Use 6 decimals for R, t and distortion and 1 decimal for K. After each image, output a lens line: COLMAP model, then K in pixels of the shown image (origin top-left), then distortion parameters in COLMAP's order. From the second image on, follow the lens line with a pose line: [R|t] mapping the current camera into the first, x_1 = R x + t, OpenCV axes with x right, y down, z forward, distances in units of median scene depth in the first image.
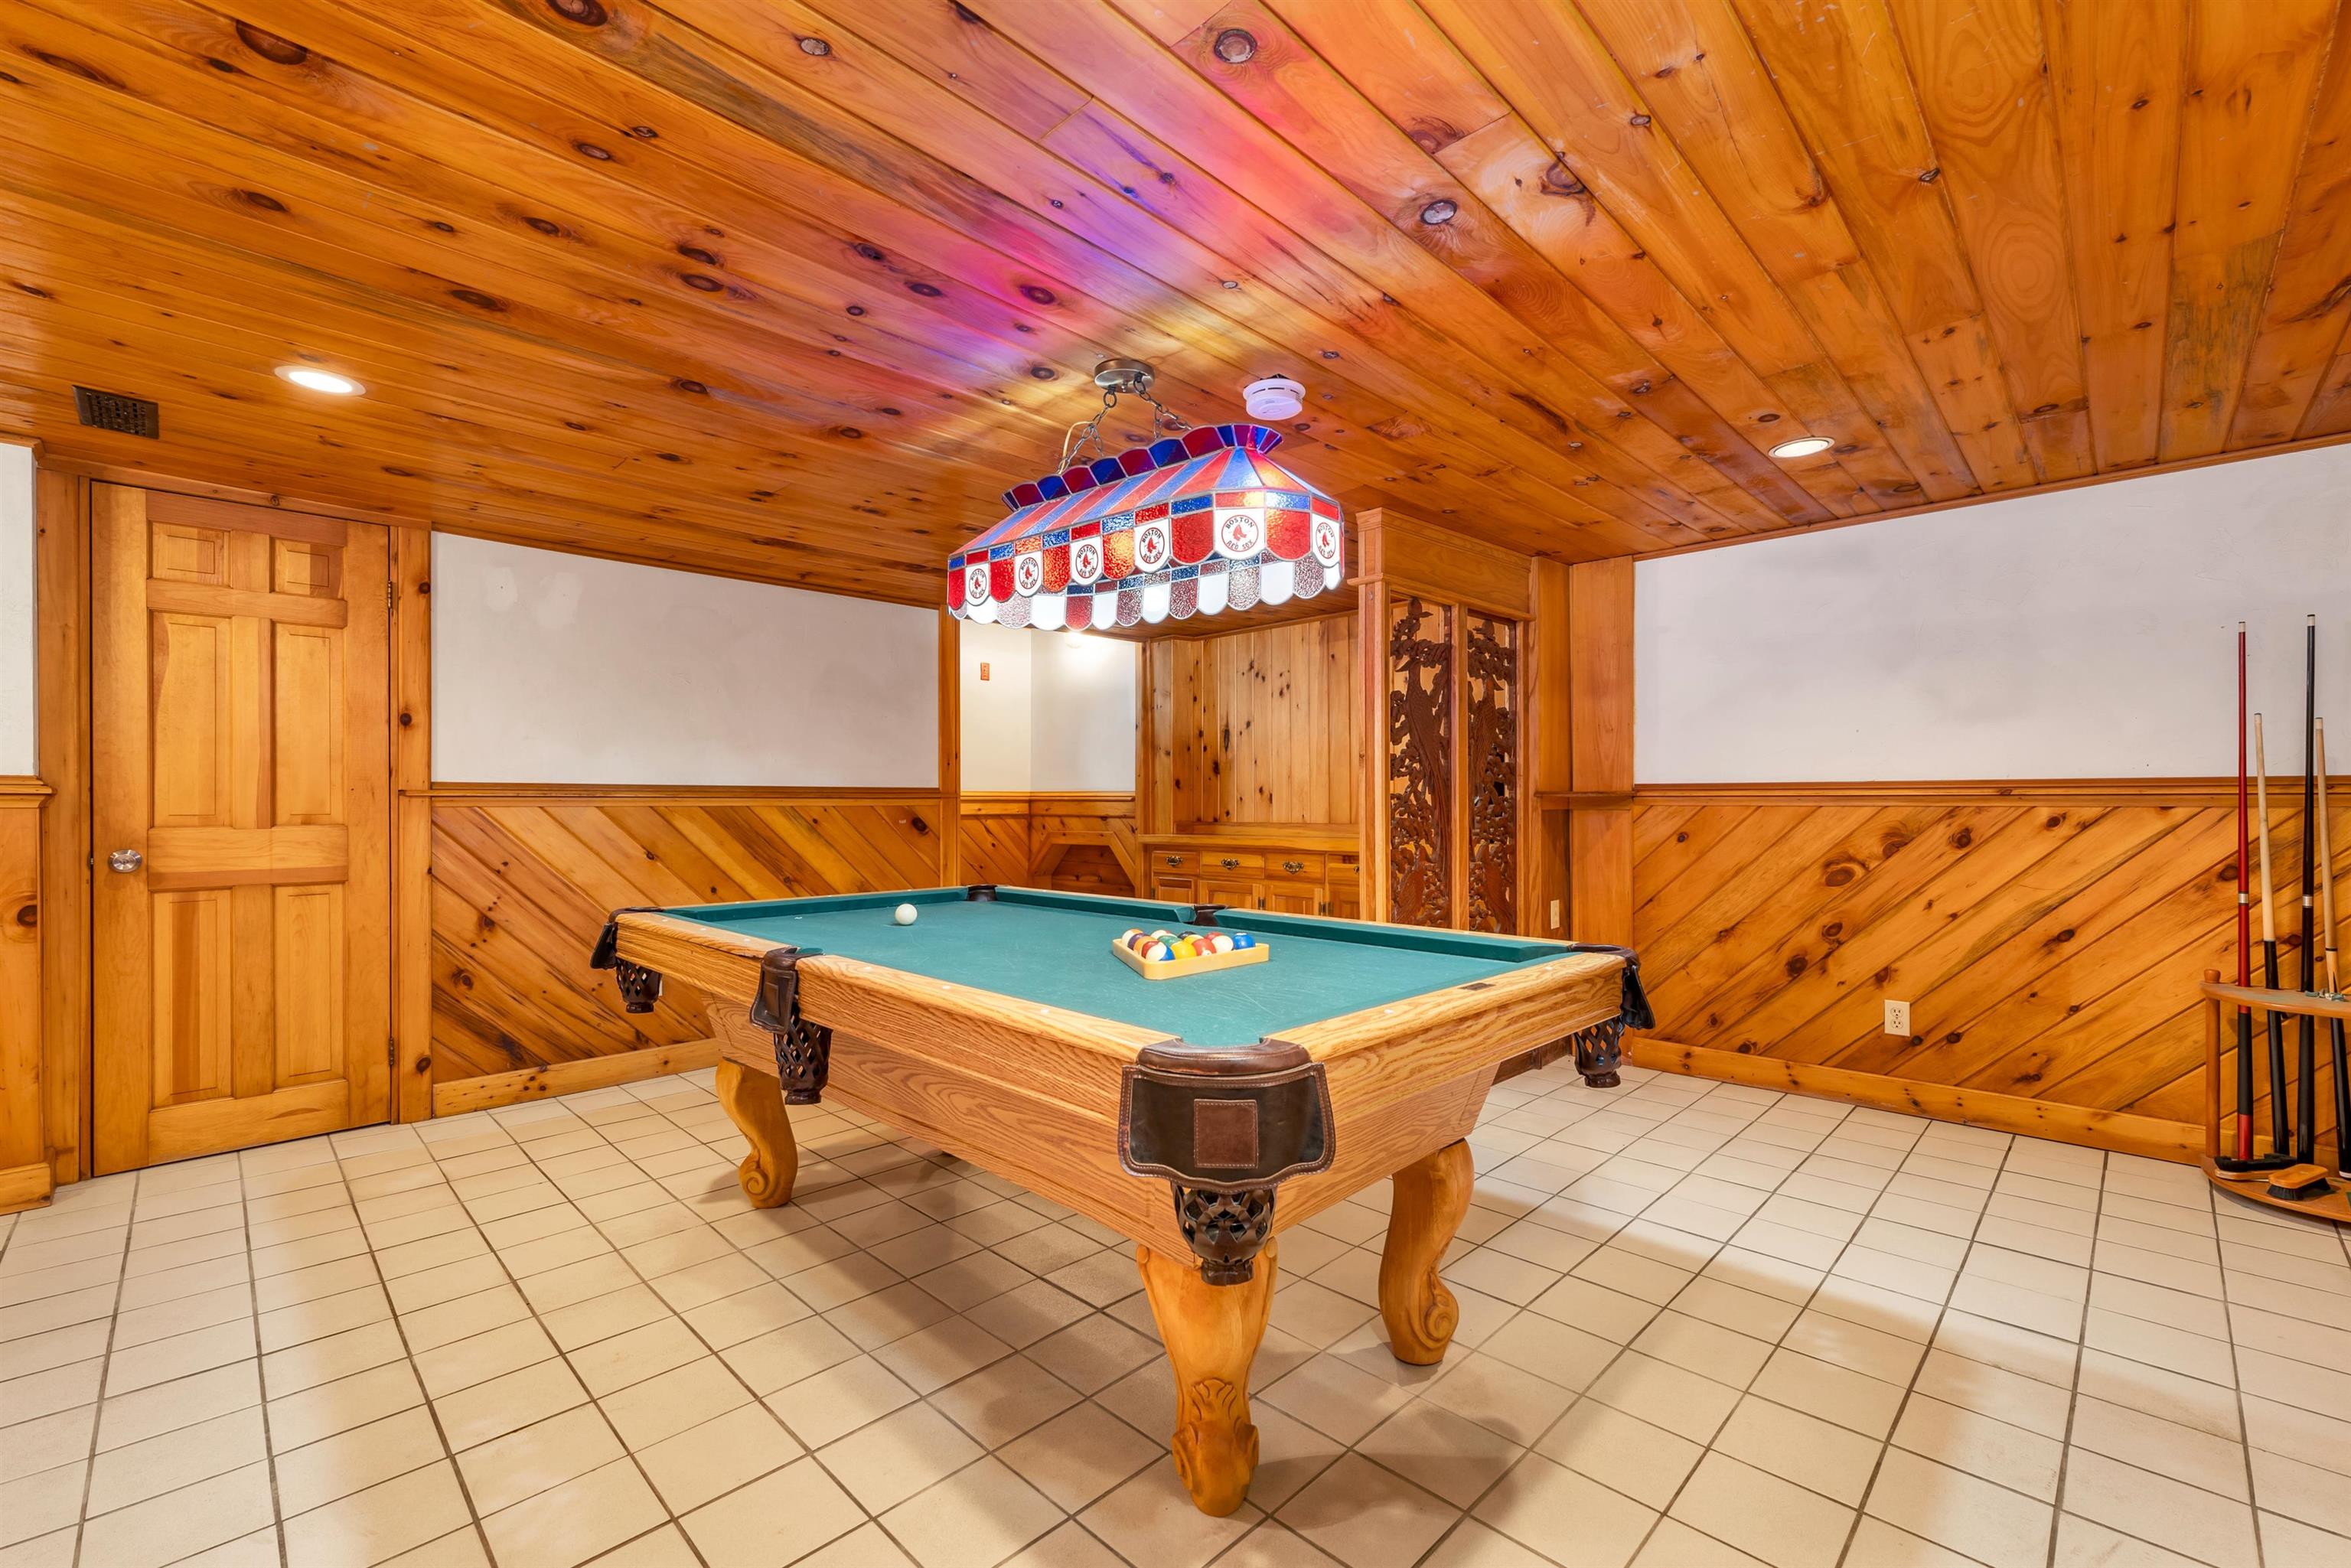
lens RADIAL K [[973.2, 0, 1163.7], [0, 973.2, 796.3], [0, 0, 1]] dist [-0.000751, -0.000095]
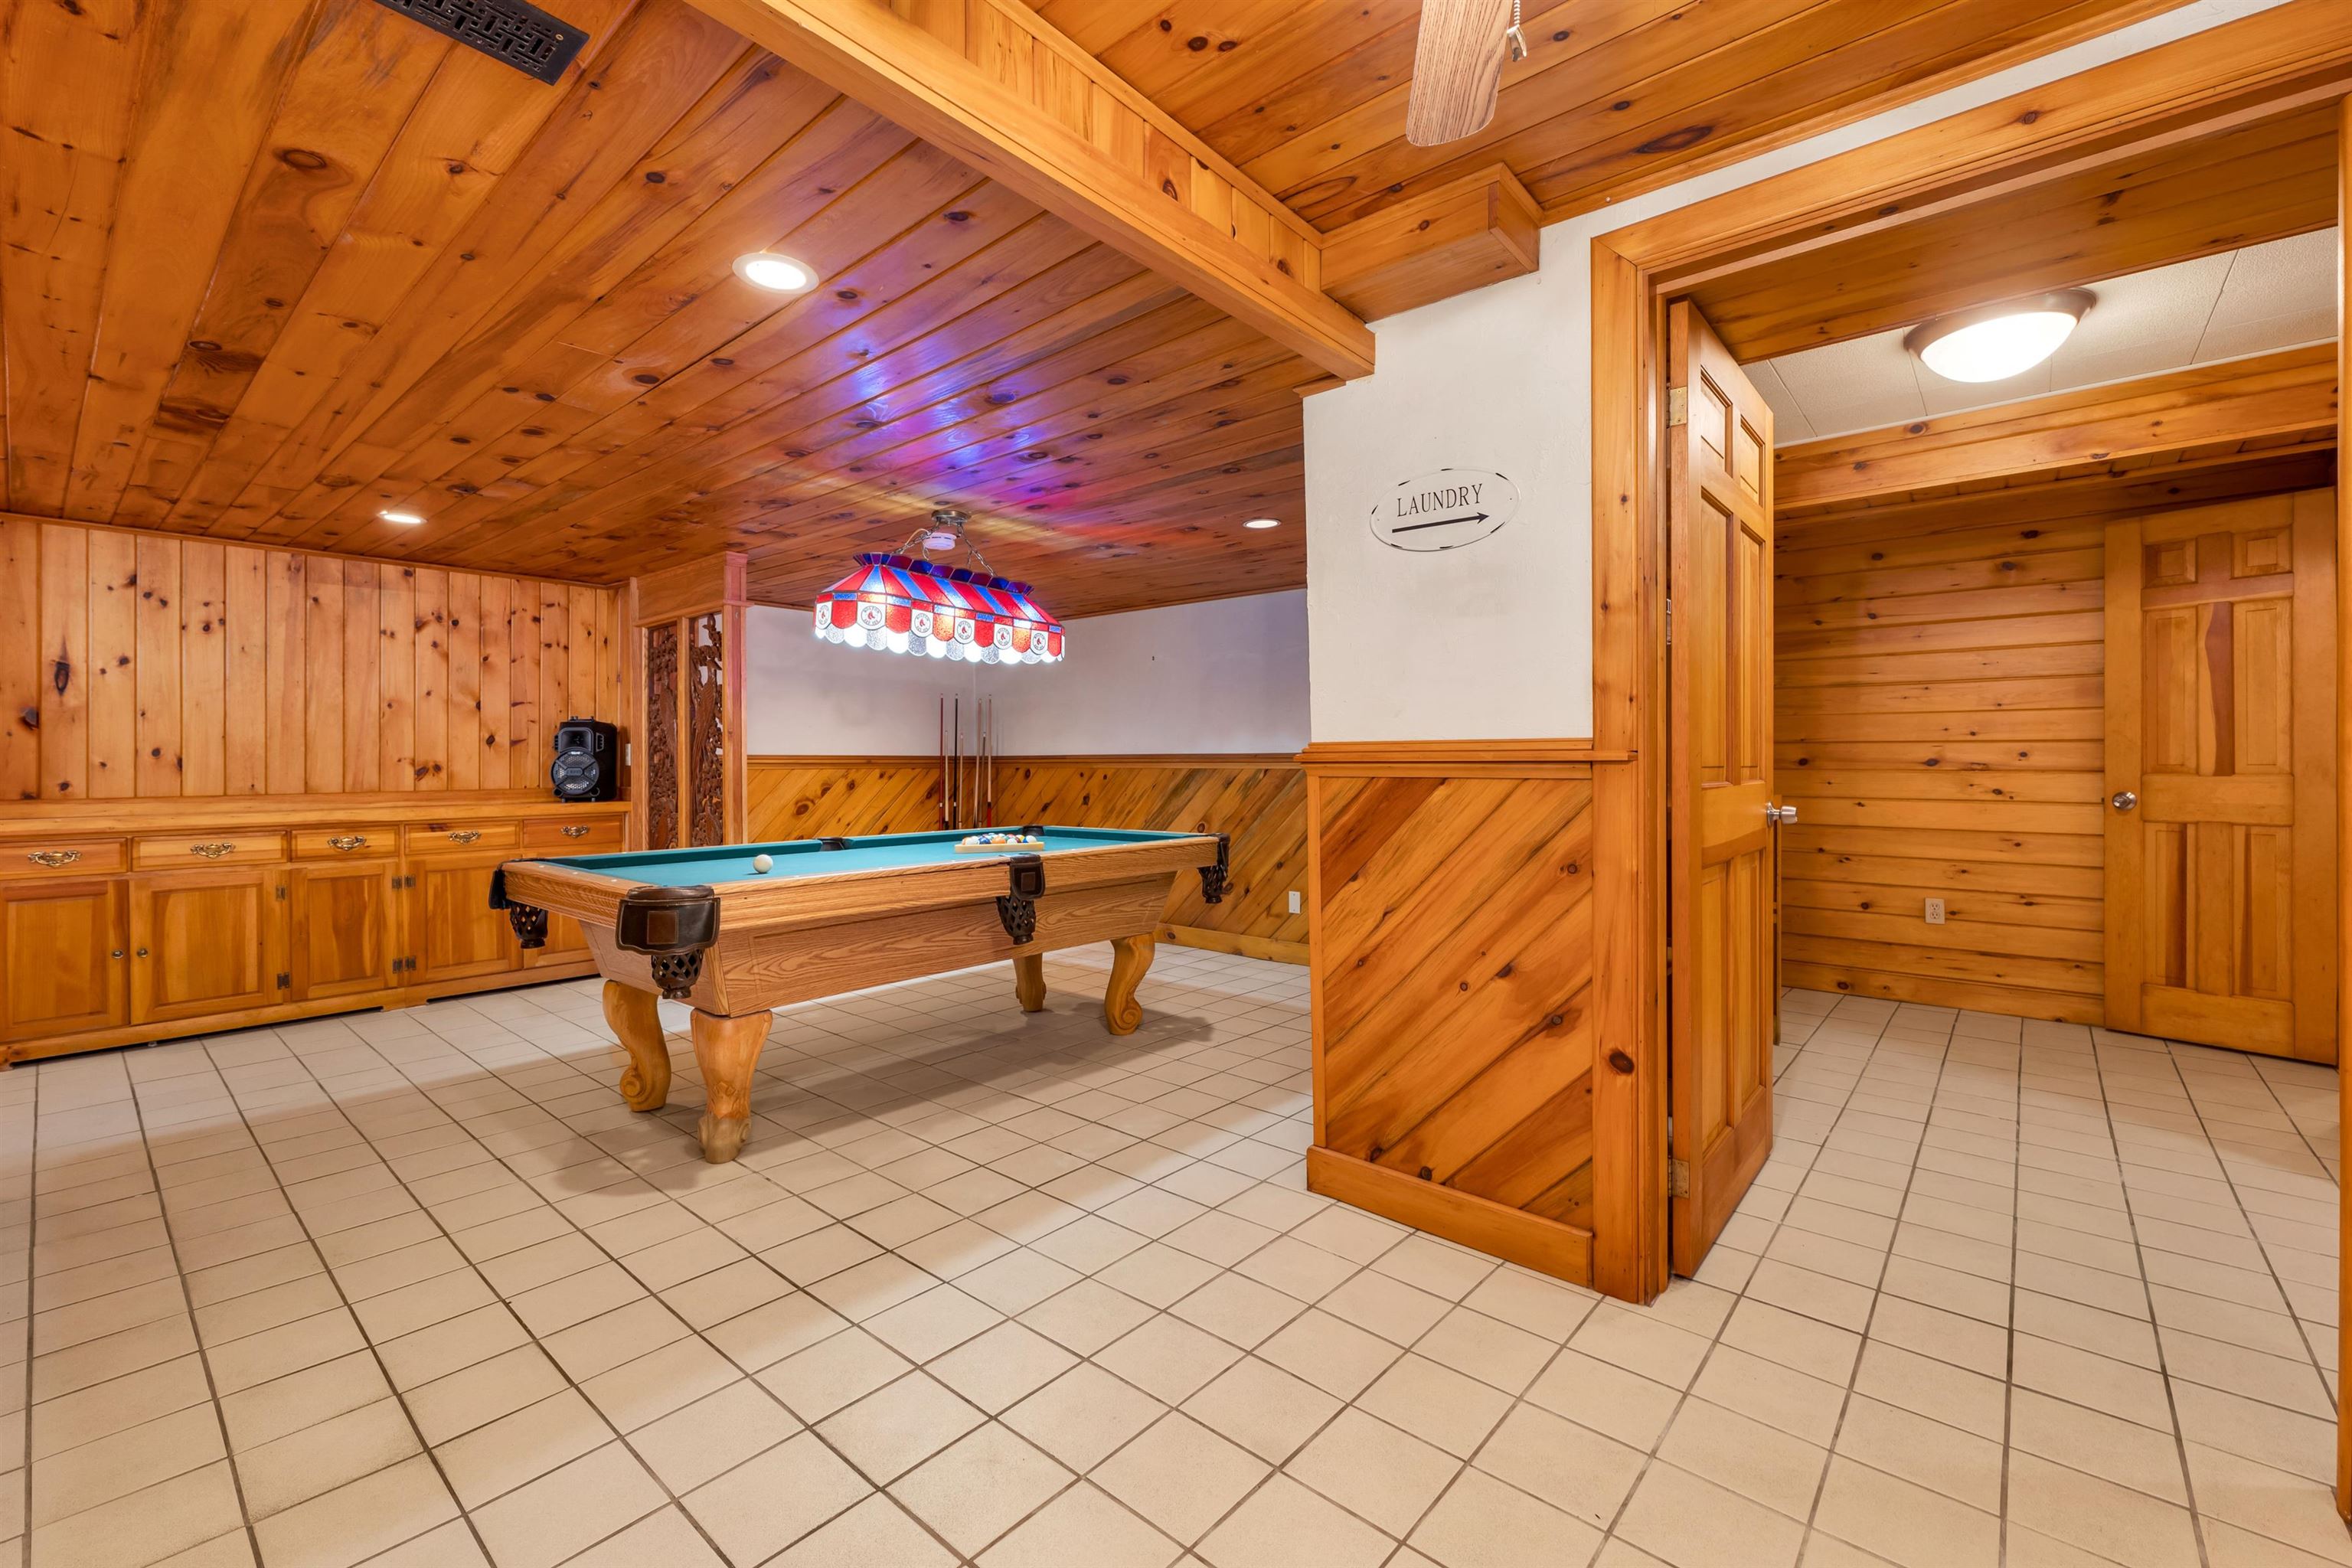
lens RADIAL K [[984.6, 0, 1173.5], [0, 984.6, 770.3], [0, 0, 1]] dist [0.000692, 0.000077]
pose [[-0.071259, -0.005873, 0.997441, -1.444366], [-0.002147, 0.999981, 0.005735, 0.002101], [-0.997456, -0.001733, -0.071271, 0.588456]]
